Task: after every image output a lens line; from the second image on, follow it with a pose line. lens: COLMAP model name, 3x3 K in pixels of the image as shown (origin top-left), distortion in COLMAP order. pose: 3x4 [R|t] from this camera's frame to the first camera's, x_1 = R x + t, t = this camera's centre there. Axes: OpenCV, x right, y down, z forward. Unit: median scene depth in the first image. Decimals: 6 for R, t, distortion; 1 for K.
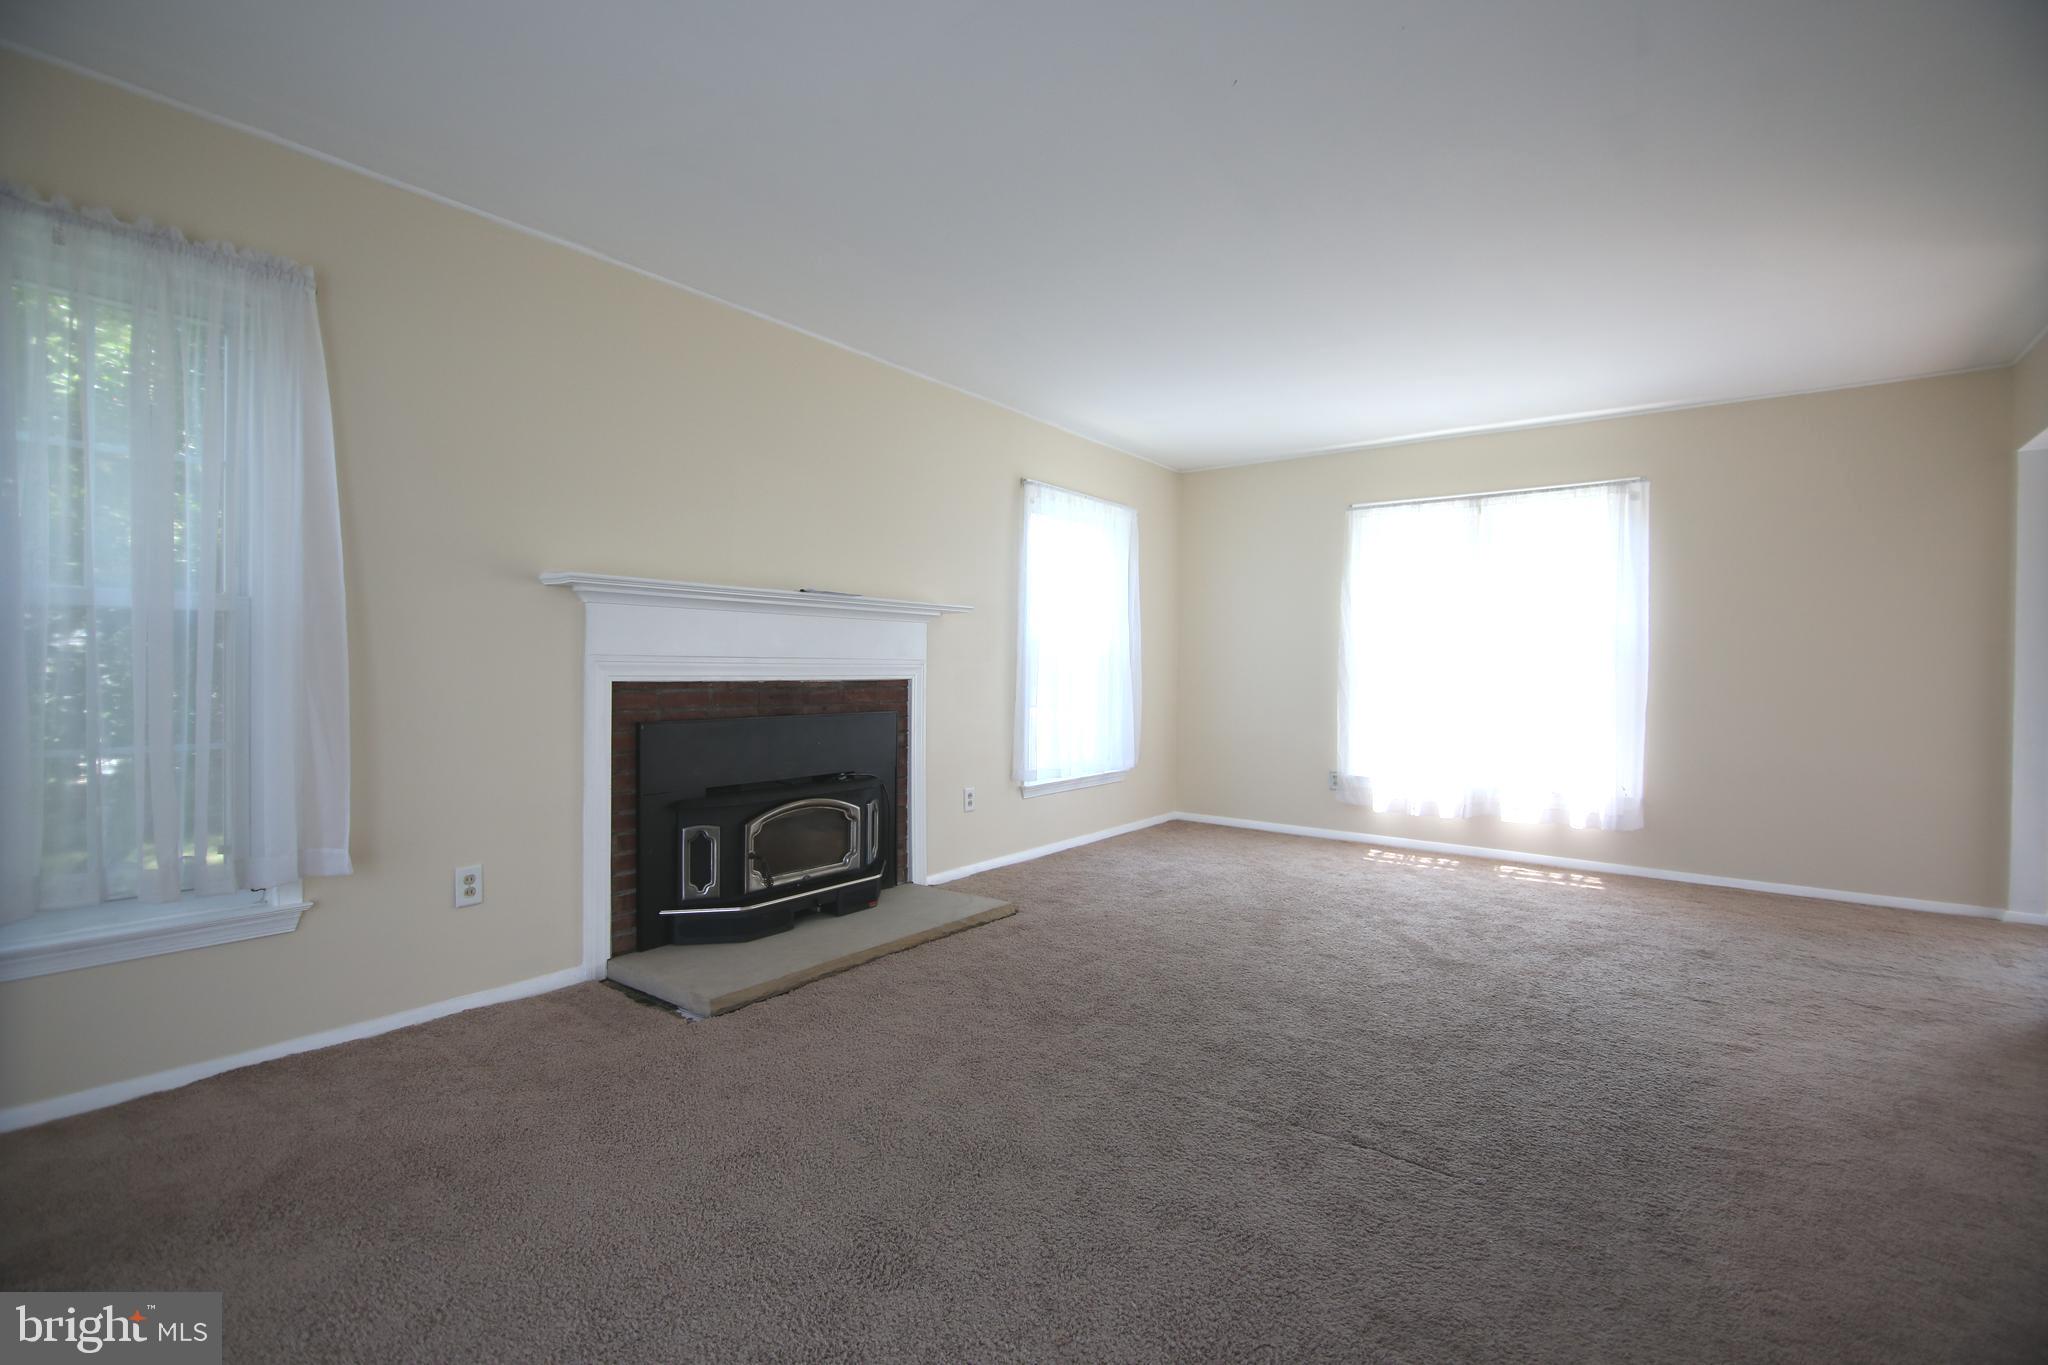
lens RADIAL K [[913.2, 0, 1017.6], [0, 913.2, 678.9], [0, 0, 1]] dist [-0.005583, -0.007939]
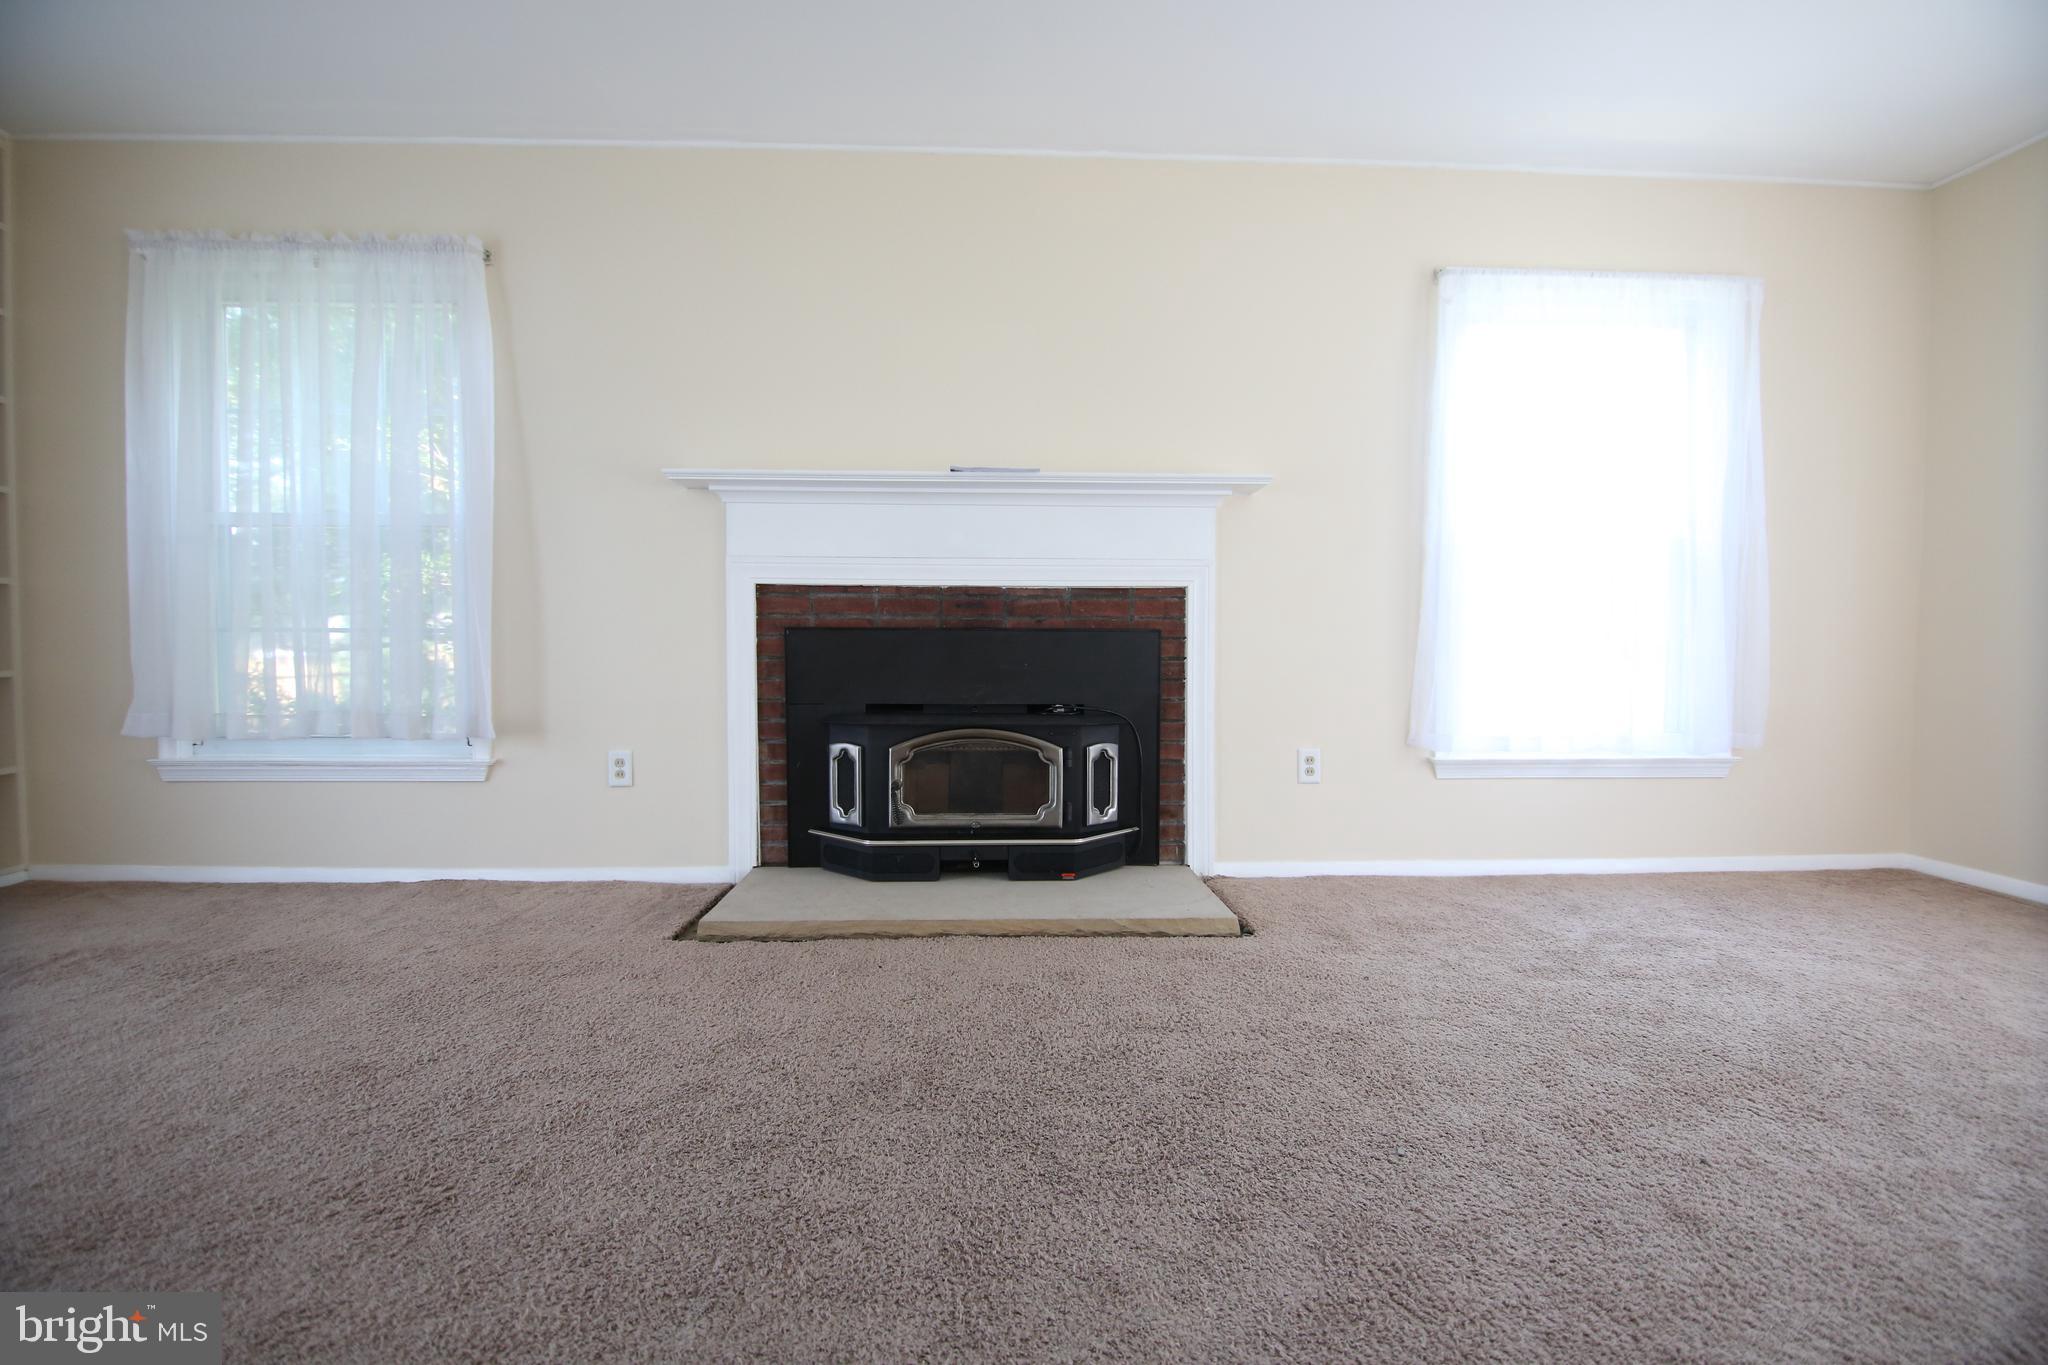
lens RADIAL K [[913.2, 0, 1018.9], [0, 913.2, 678.7], [0, 0, 1]] dist [-0.005583, -0.007939]
pose [[0.642870, 0.029483, -0.765408, 0.411125], [-0.009187, 0.999484, 0.030783, 0.060557], [0.765921, -0.012758, 0.642809, 0.497406]]
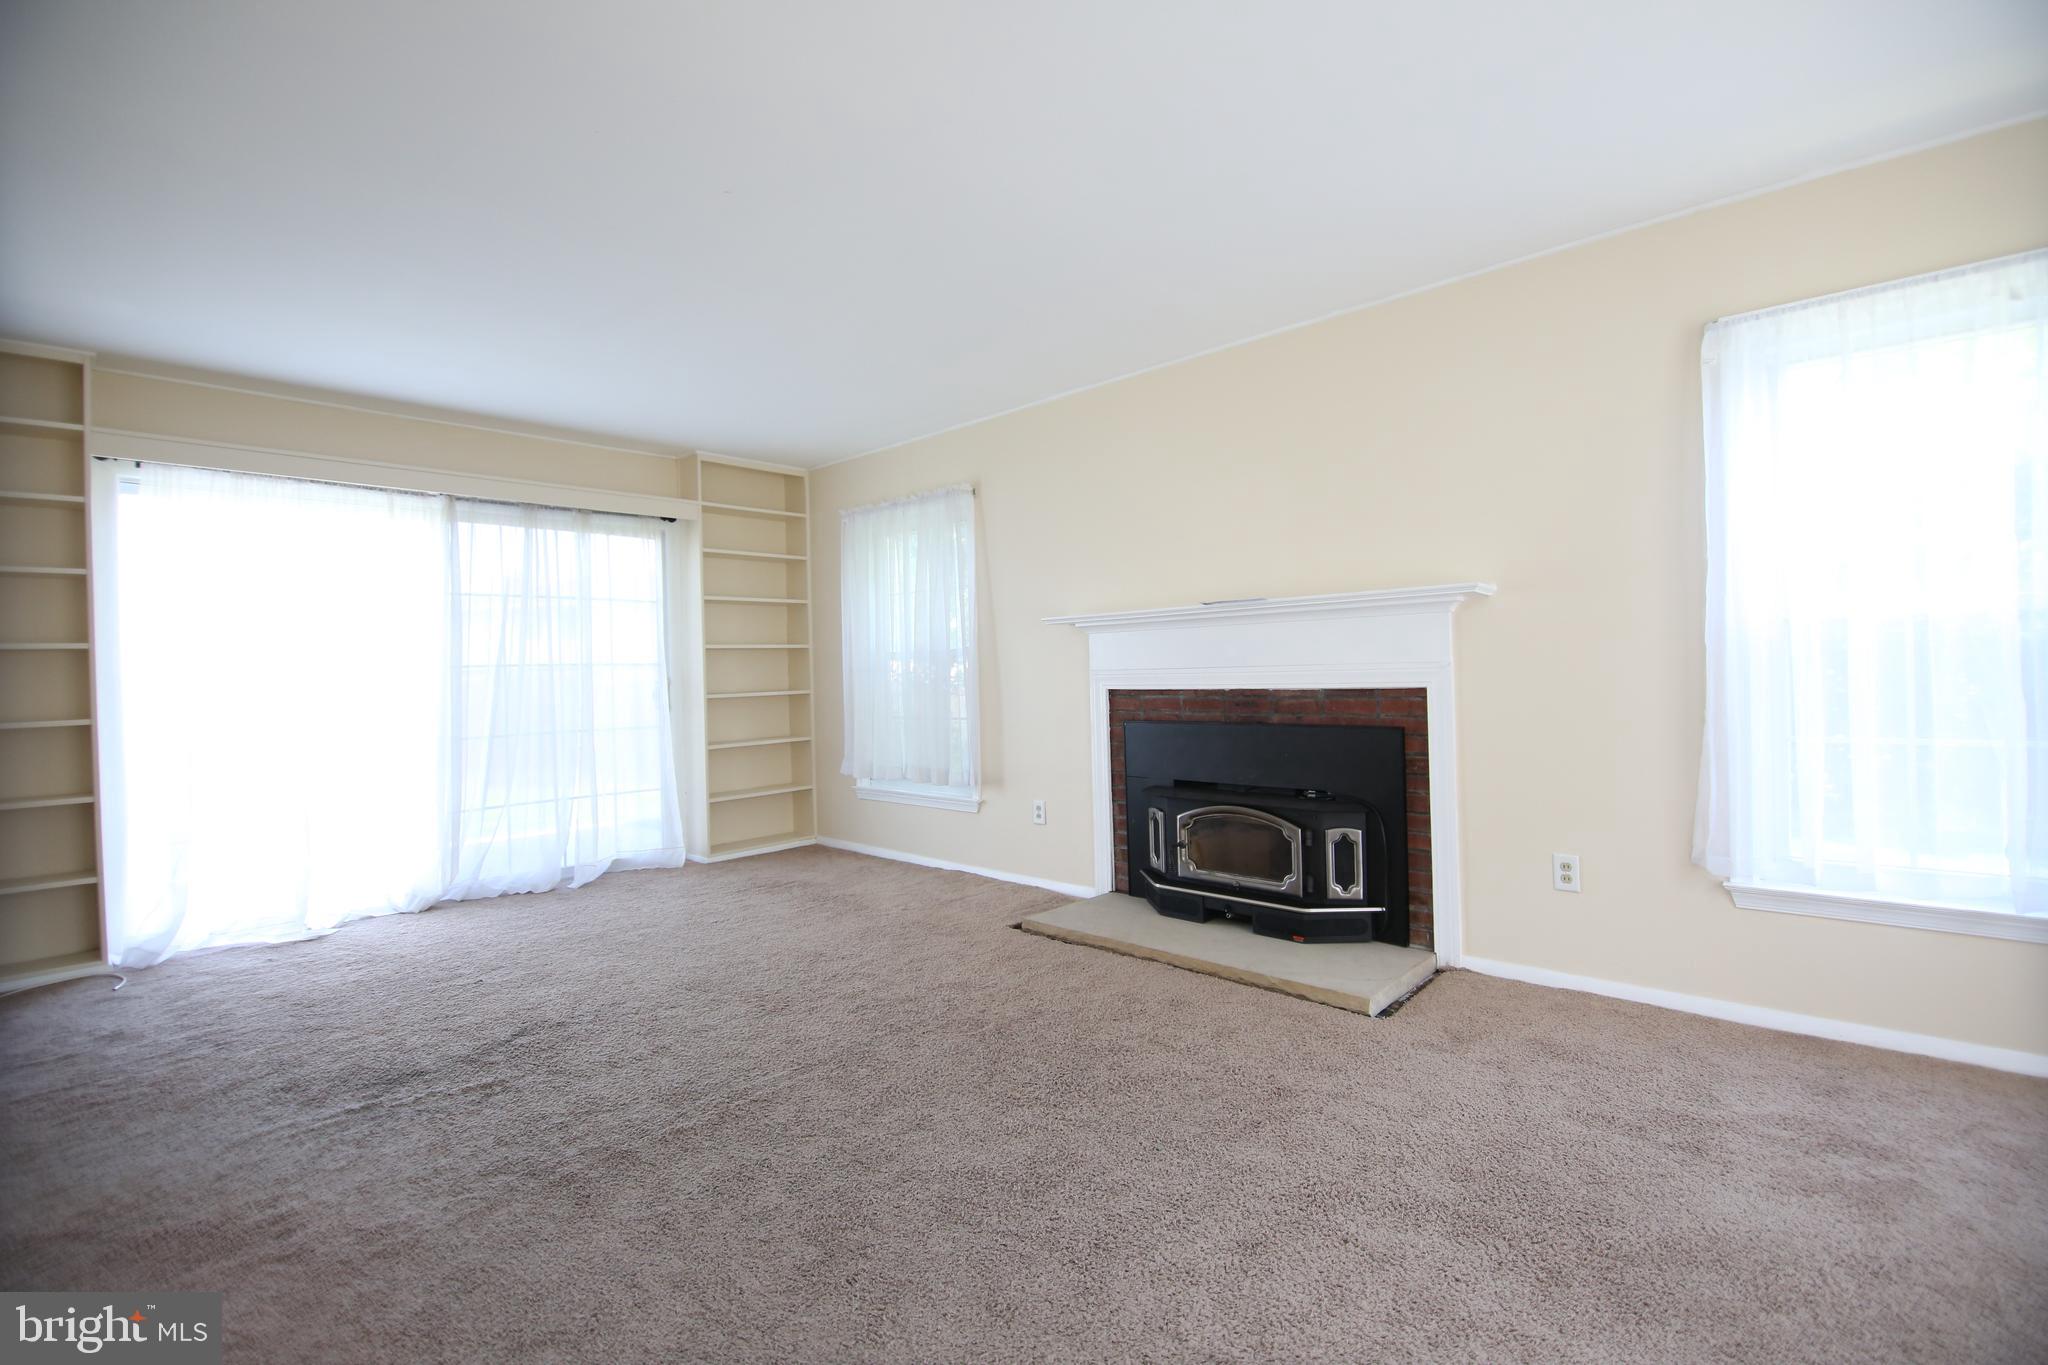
lens RADIAL K [[913.2, 0, 1017.8], [0, 913.2, 674.5], [0, 0, 1]] dist [-0.005583, -0.007939]
pose [[-0.100984, 0.000423, -0.994888, 0.792305], [0.012863, 0.999917, -0.000880, -0.016664], [0.994805, -0.012886, -0.100981, 0.851005]]
